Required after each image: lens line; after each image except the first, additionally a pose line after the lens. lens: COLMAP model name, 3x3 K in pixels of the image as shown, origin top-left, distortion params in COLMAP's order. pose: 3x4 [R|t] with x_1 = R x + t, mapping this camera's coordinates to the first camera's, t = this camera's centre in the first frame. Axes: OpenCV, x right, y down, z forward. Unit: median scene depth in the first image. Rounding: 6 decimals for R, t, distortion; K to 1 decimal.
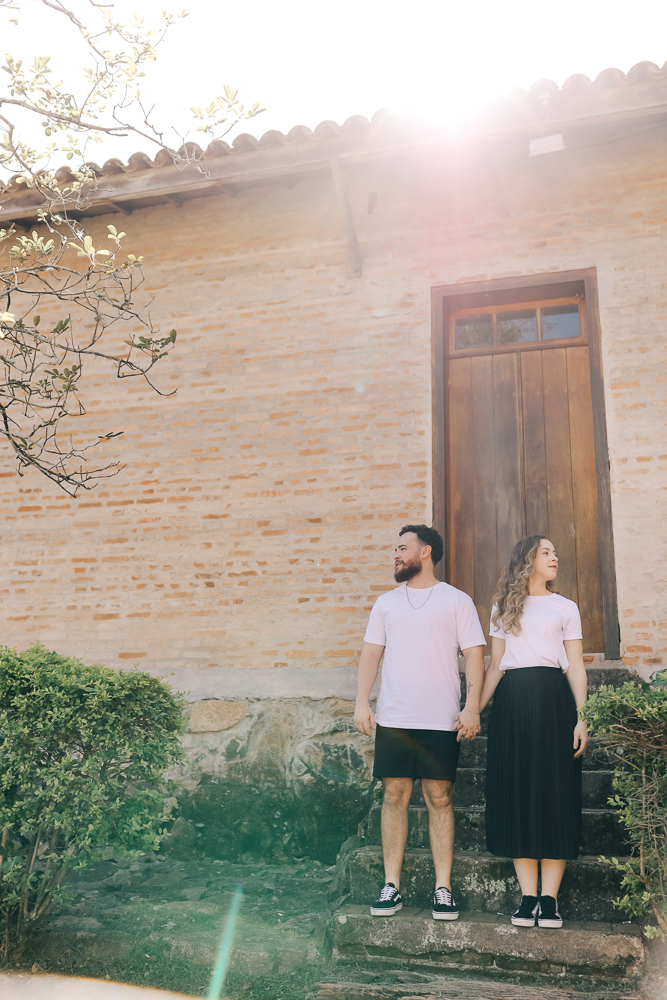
lens RADIAL K [[964.9, 0, 337.1], [0, 964.9, 497.7], [0, 0, 1]] dist [-0.060636, 0.093294]
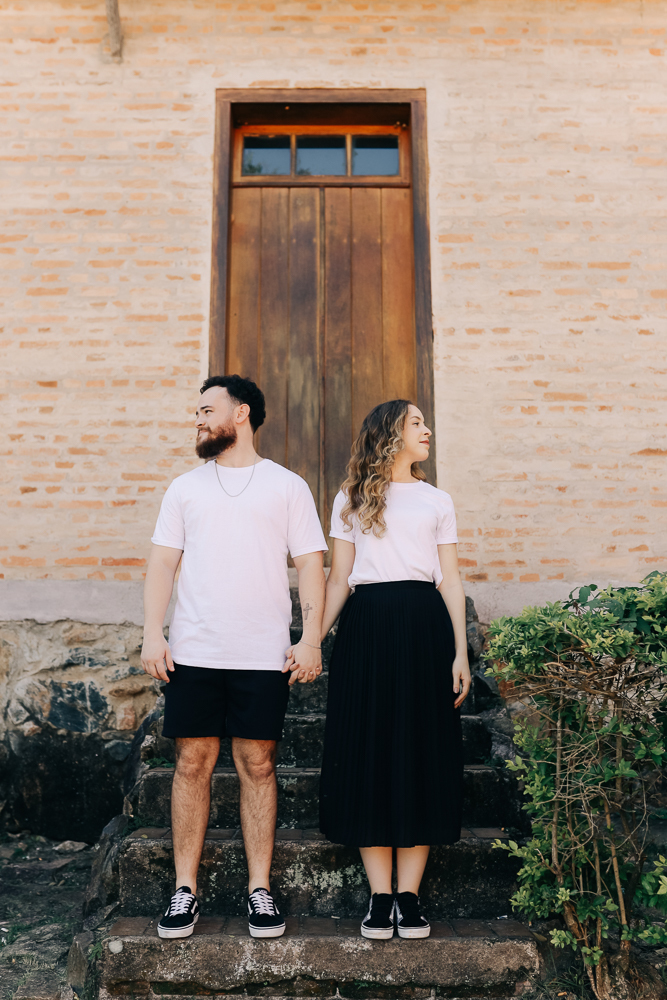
lens RADIAL K [[1040.3, 0, 338.4], [0, 1040.3, 490.9], [0, 0, 1]] dist [-0.062637, 0.098896]
pose [[0.954466, 0.034981, 0.296261, -0.043467], [-0.059610, 0.995437, 0.074512, 0.033855], [-0.292302, -0.088779, 0.952196, 0.174826]]
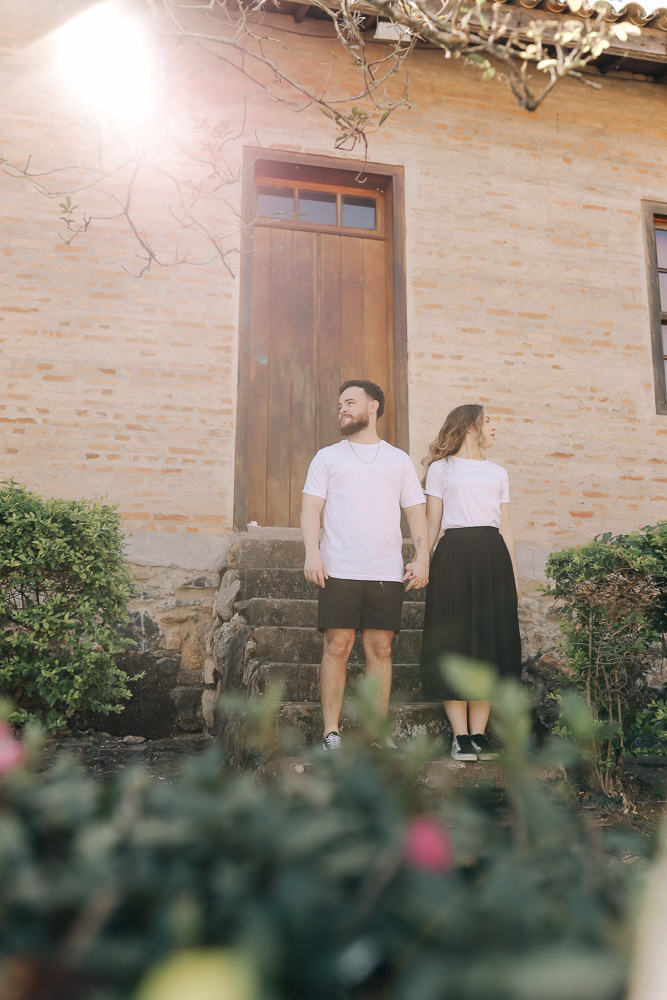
lens RADIAL K [[964.9, 0, 337.1], [0, 964.9, 497.7], [0, 0, 1]] dist [-0.060636, 0.093294]
pose [[0.861750, 0.077341, 0.501403, -0.290099], [-0.124872, 0.990242, 0.061871, 0.060567], [-0.491725, -0.115928, 0.862999, 0.098613]]
